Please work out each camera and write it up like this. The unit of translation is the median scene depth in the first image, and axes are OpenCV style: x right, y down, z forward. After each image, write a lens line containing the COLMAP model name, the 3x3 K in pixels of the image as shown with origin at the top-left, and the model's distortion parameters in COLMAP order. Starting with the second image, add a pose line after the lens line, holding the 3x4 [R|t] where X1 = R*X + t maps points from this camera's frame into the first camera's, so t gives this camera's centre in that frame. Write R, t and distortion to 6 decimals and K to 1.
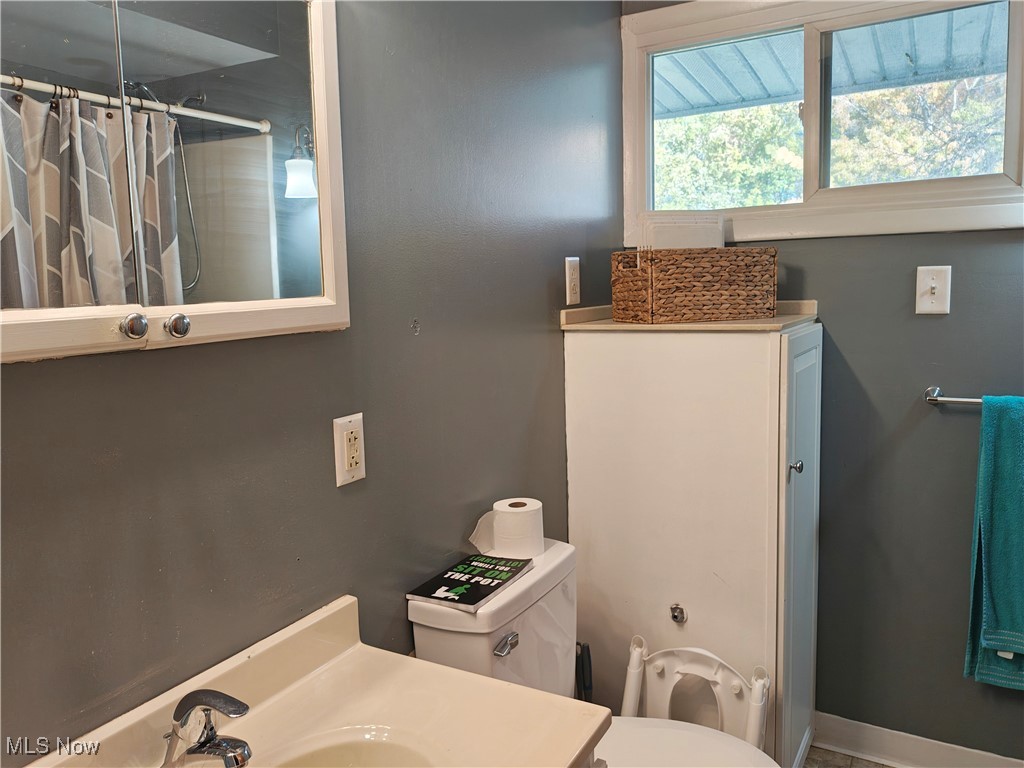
lens RADIAL K [[757.9, 0, 505.9], [0, 757.9, 379.6], [0, 0, 1]] dist [0.068364, -0.107184]
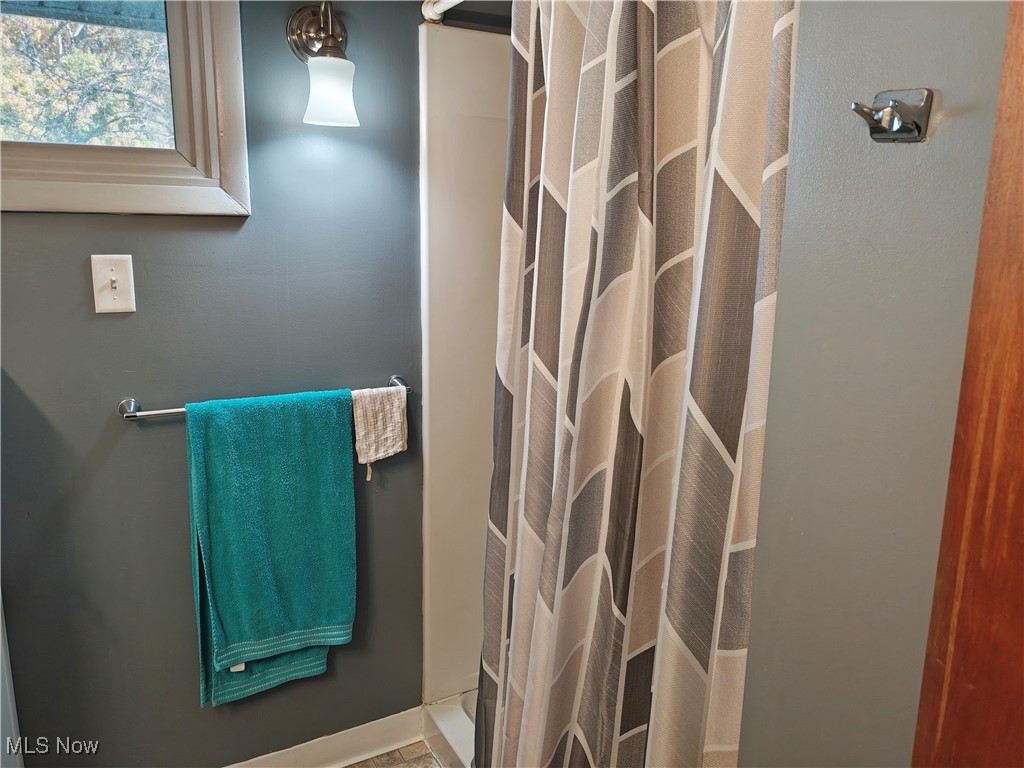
lens RADIAL K [[751.6, 0, 509.0], [0, 751.6, 376.0], [0, 0, 1]] dist [0.069684, -0.088766]
pose [[0.514494, -0.126112, 0.848170, 0.072826], [0.073238, 0.991974, 0.103068, -0.074724], [-0.854361, 0.009091, 0.519601, 0.221207]]
